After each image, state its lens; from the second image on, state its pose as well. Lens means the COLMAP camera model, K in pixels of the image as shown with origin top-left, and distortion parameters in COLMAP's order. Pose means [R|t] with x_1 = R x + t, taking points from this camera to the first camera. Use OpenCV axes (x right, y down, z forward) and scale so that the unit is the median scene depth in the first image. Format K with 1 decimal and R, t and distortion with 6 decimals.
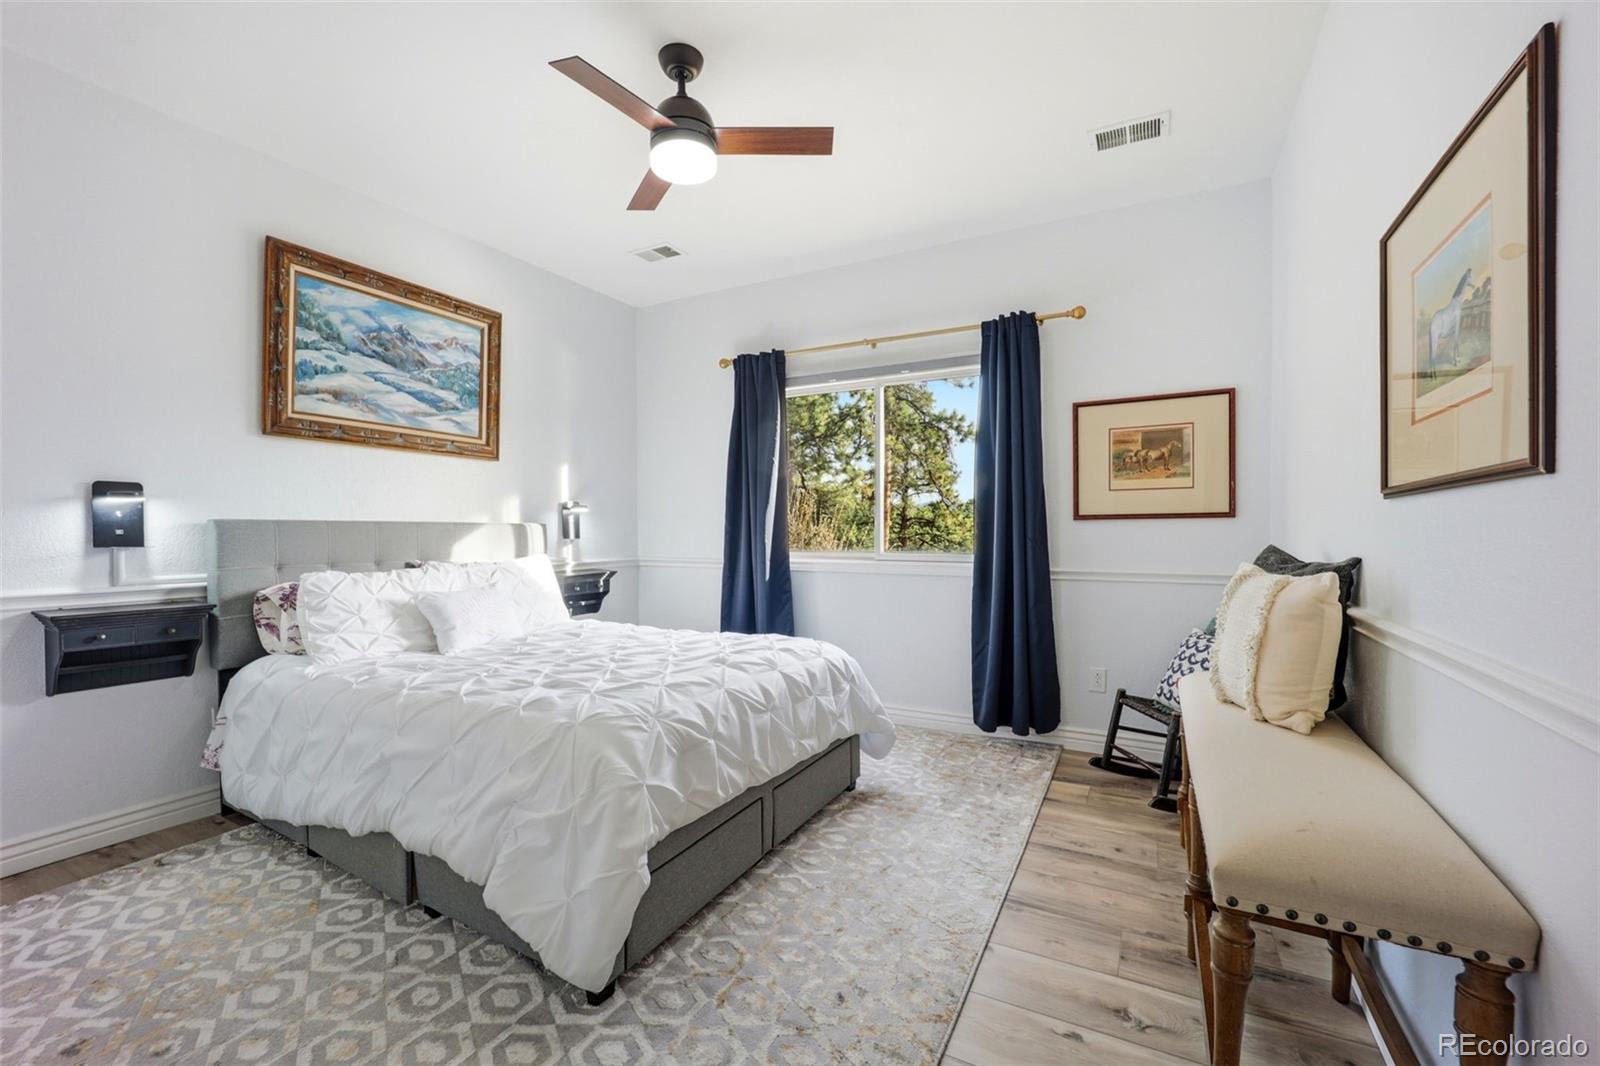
lens RADIAL K [[655.7, 0, 800.0], [0, 655.7, 533.0], [0, 0, 1]] dist [-0.028602, -0.000419]
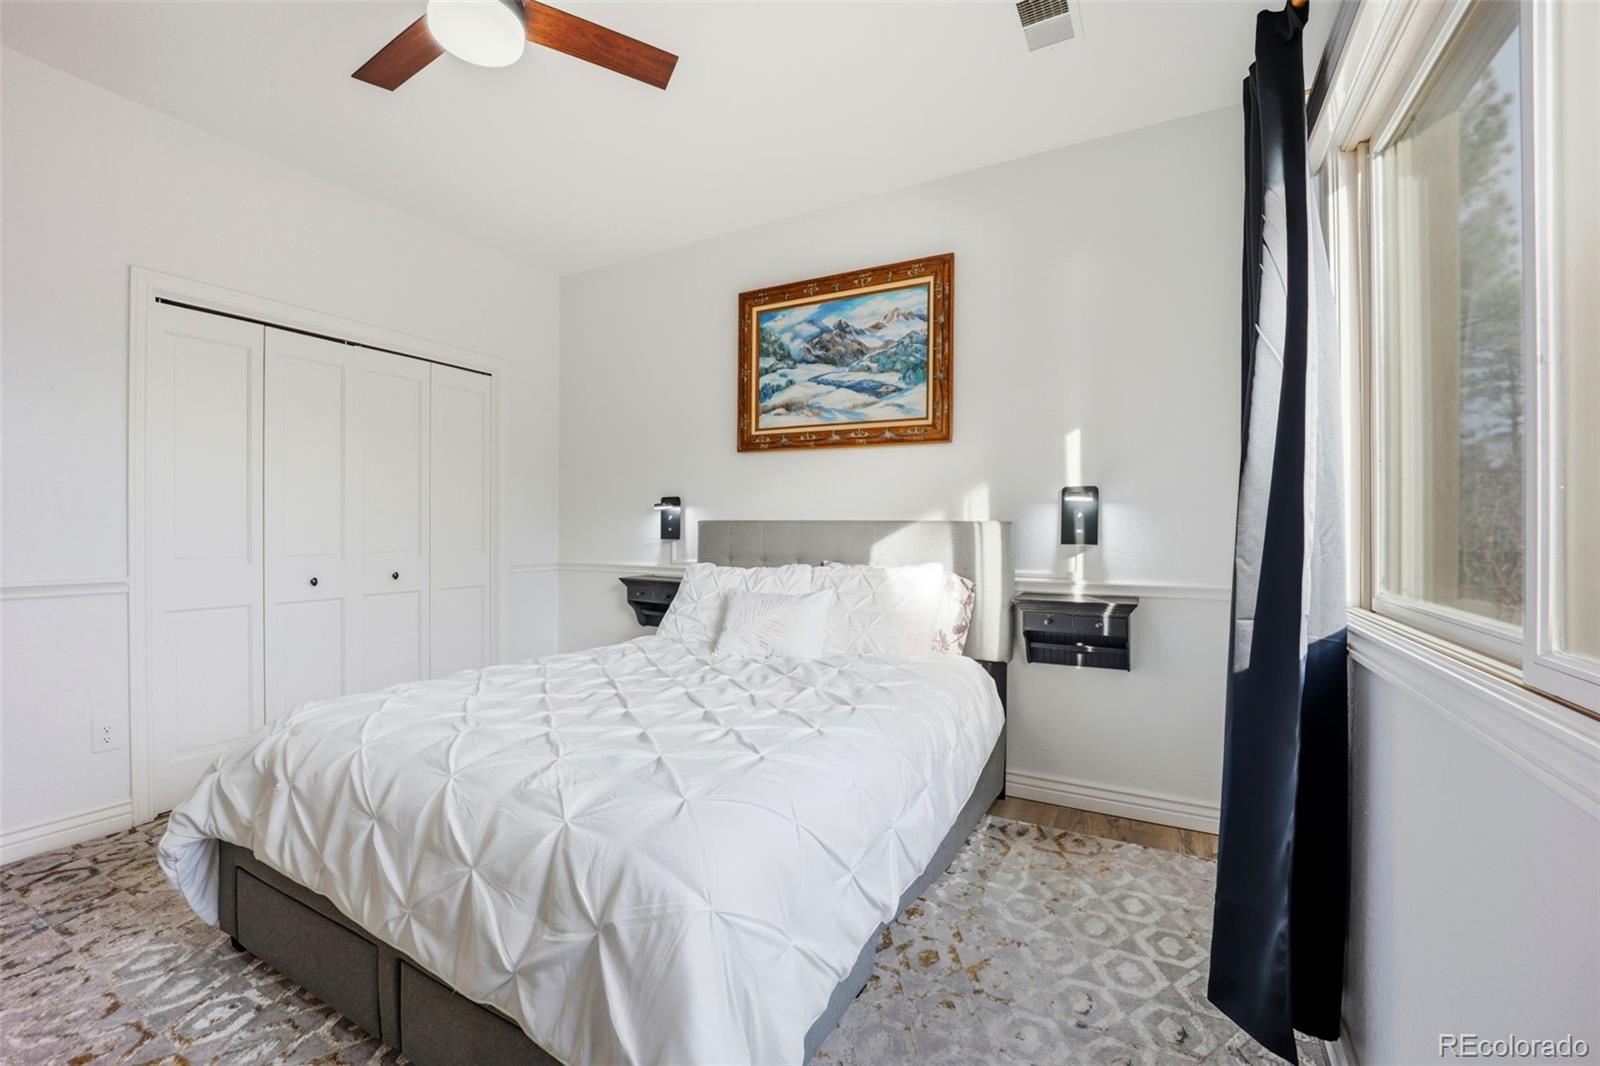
lens RADIAL K [[655.7, 0, 800.0], [0, 655.7, 533.0], [0, 0, 1]] dist [-0.028602, -0.000419]
pose [[-0.009069, 0.006596, -0.999937, 0.380769], [-0.012039, 0.999905, 0.006705, -0.005118], [0.999886, 0.012099, -0.008989, 0.963930]]
